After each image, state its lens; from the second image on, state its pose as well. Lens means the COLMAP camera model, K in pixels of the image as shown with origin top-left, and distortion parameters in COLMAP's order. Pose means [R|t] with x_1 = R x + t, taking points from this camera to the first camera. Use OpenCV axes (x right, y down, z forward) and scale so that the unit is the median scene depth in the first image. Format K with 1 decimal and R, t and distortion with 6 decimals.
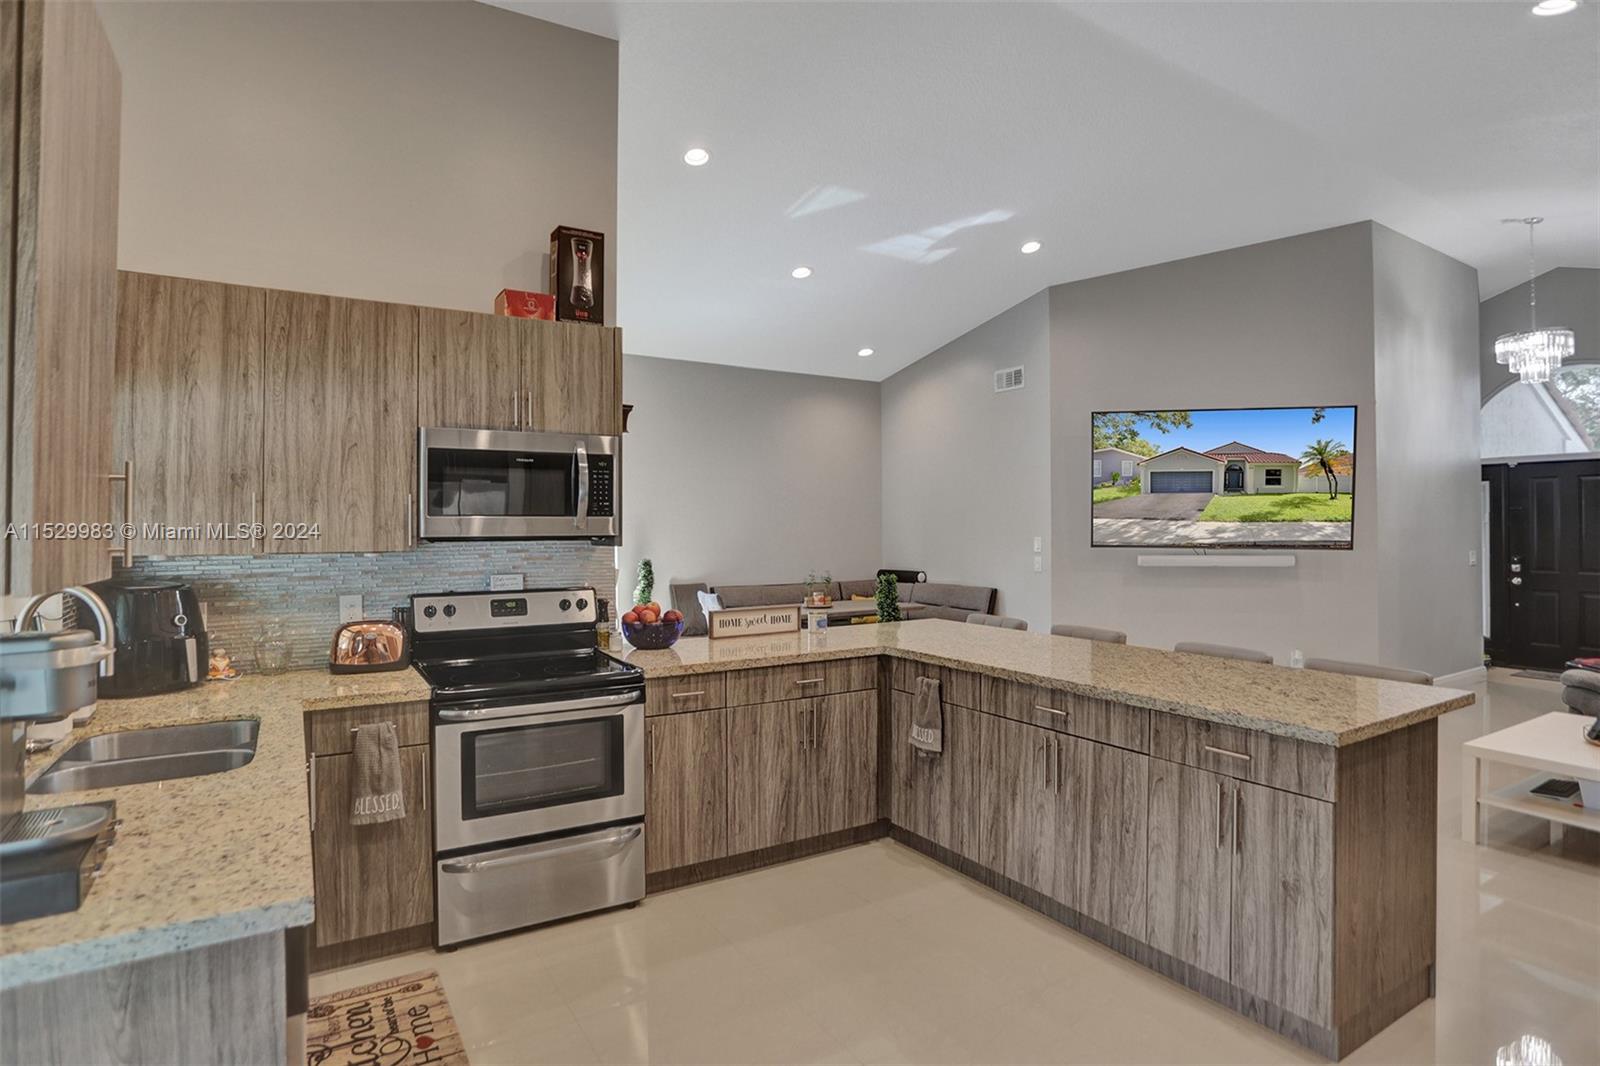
lens RADIAL K [[815.4, 0, 791.1], [0, 815.4, 516.2], [0, 0, 1]] dist [-0.041768, 0.001019]
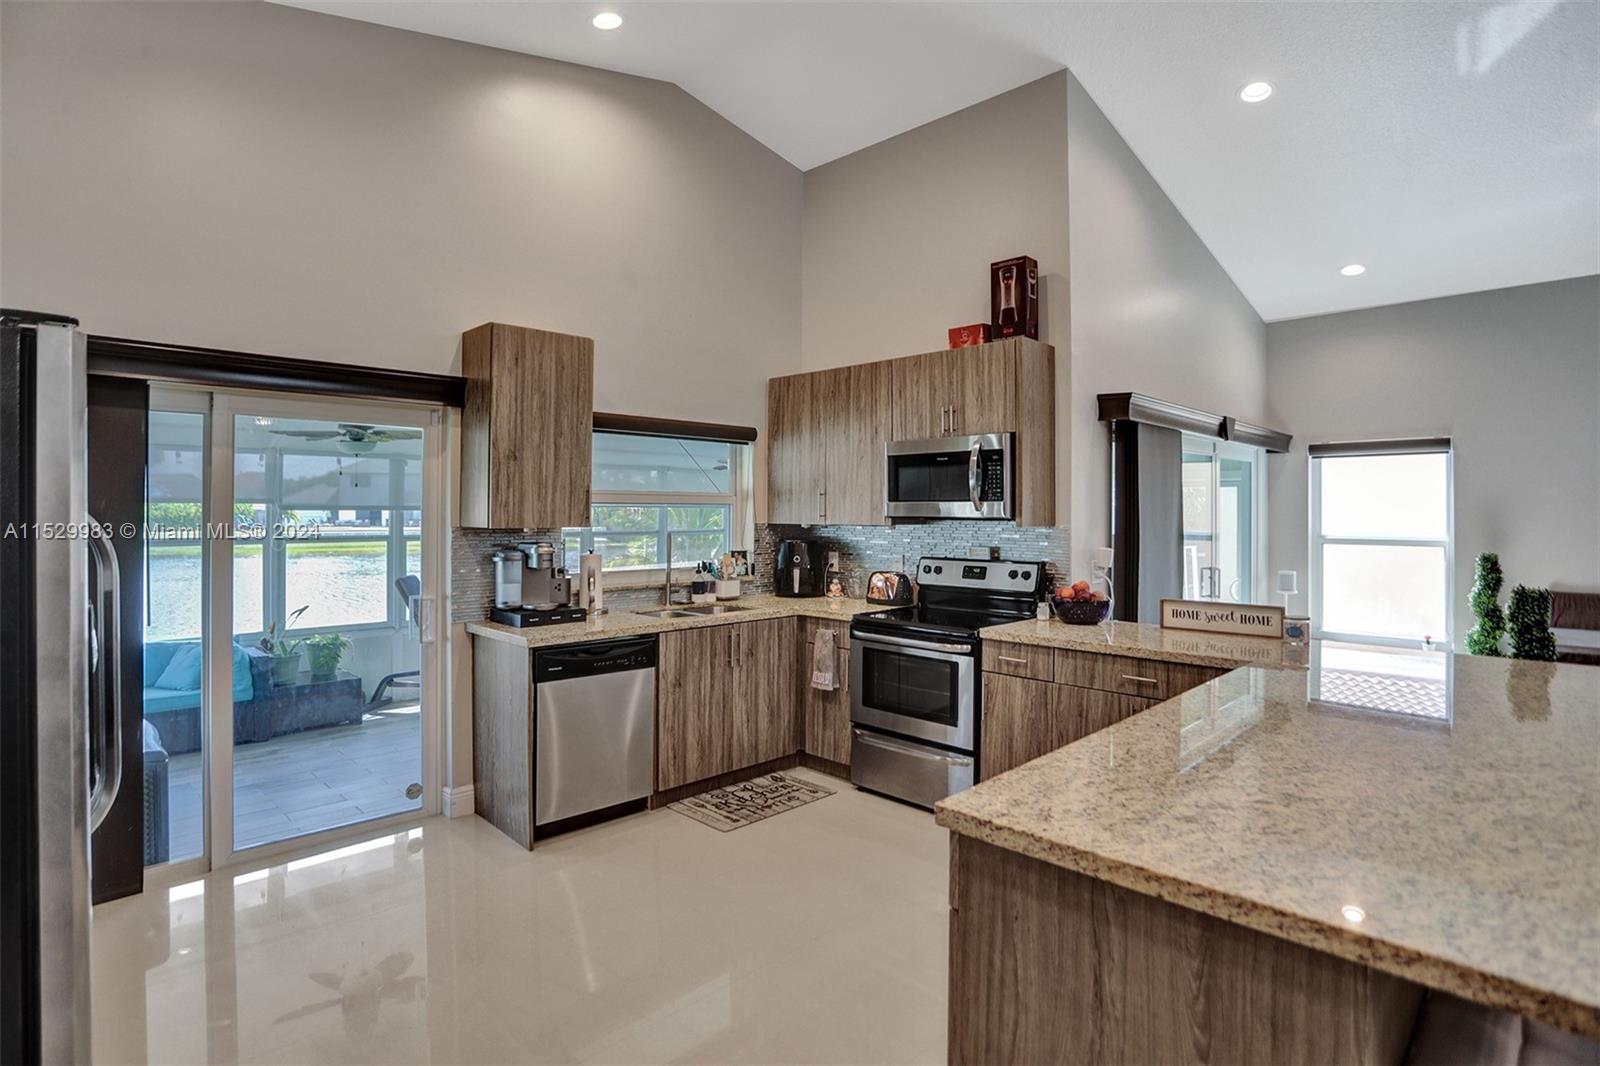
lens RADIAL K [[815.4, 0, 797.8], [0, 815.4, 494.8], [0, 0, 1]] dist [-0.041768, 0.001019]
pose [[0.245231, -0.014364, -0.969358, 0.793702], [0.008060, 0.999886, -0.012777, 0.003946], [0.969431, -0.004680, 0.245319, 0.394175]]
